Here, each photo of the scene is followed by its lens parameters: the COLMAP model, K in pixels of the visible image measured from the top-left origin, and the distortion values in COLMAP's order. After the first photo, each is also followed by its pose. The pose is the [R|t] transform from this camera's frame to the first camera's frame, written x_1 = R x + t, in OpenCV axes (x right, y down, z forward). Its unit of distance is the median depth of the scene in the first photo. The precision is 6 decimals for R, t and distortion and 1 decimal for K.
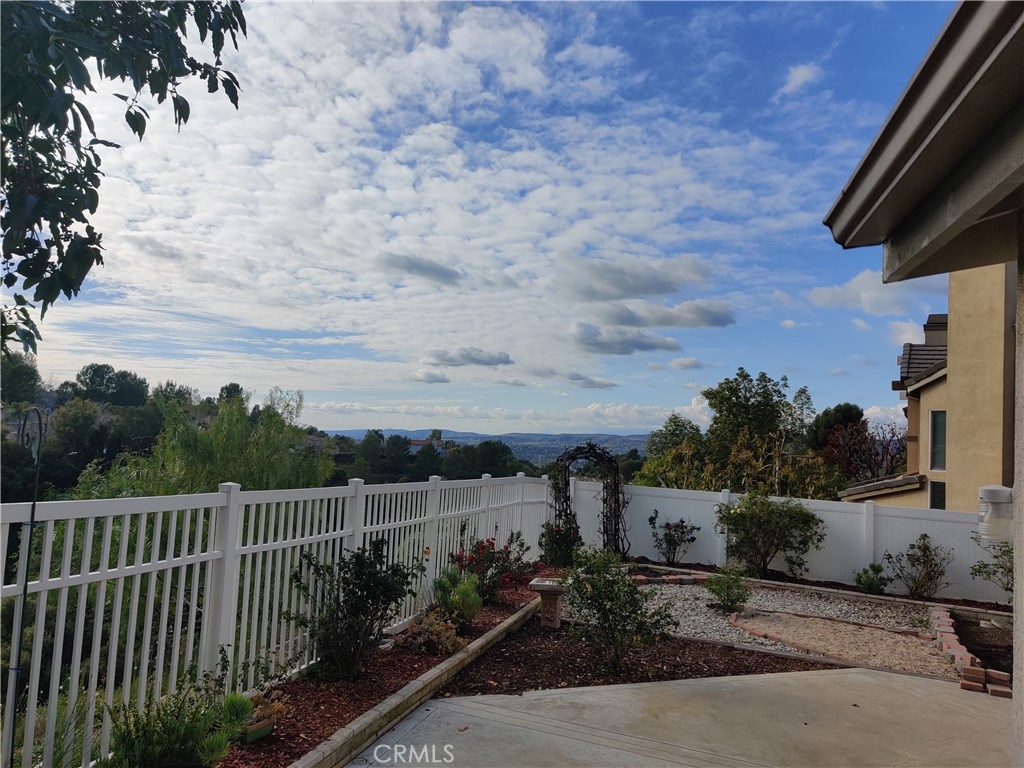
lens RADIAL K [[774.5, 0, 512.7], [0, 774.5, 390.6], [0, 0, 1]] dist [0.035681, -0.007496]
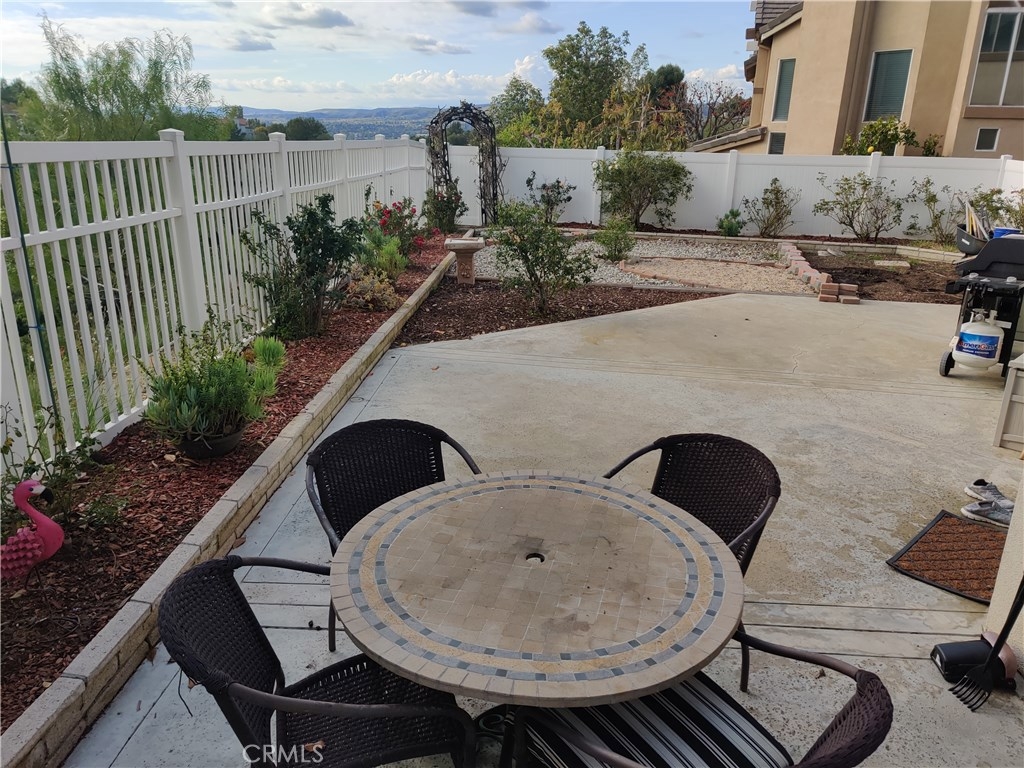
lens RADIAL K [[774.5, 0, 512.7], [0, 774.5, 390.6], [0, 0, 1]] dist [0.035681, -0.007496]
pose [[0.971347, -0.108001, 0.211708, -0.103045], [0.016710, 0.919614, 0.392468, 0.024691], [-0.237076, -0.377685, 0.895069, 0.004100]]
